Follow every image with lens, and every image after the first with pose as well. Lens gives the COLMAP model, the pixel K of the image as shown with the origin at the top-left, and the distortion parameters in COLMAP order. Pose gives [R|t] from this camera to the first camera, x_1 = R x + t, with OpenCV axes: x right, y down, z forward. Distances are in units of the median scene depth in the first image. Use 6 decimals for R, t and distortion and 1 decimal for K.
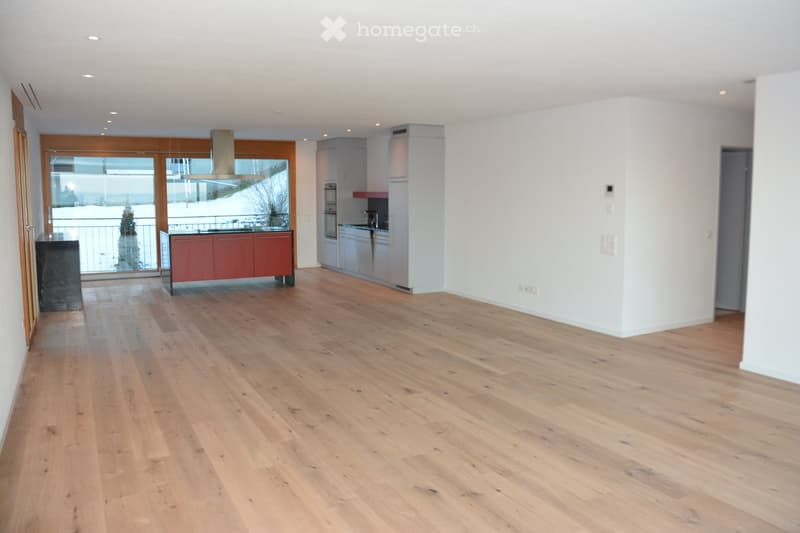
lens RADIAL K [[661.5, 0, 435.4], [0, 661.5, 252.3], [0, 0, 1]] dist [-0.116280, 0.008571]
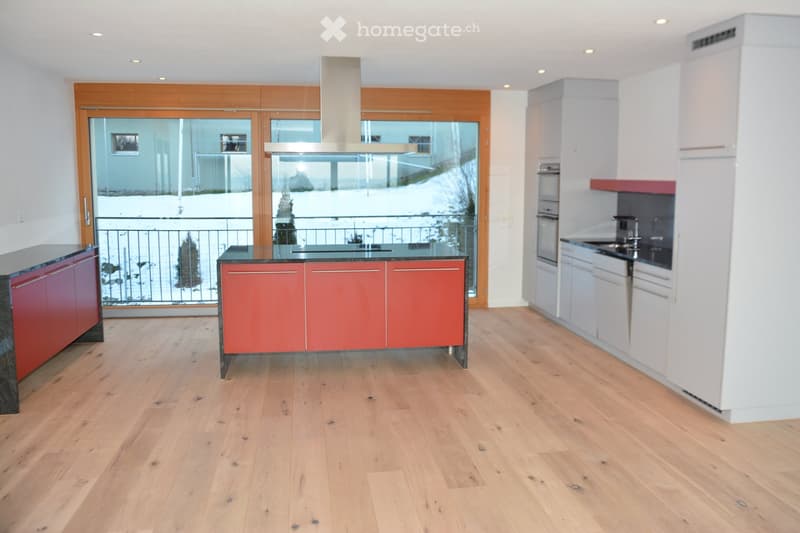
lens RADIAL K [[661.5, 0, 435.4], [0, 661.5, 252.3], [0, 0, 1]] dist [-0.116280, 0.008571]
pose [[0.945195, 0.042584, -0.323717, -0.068511], [-0.035813, 0.998998, 0.026846, -0.041897], [0.324536, -0.013781, 0.945773, 0.450562]]
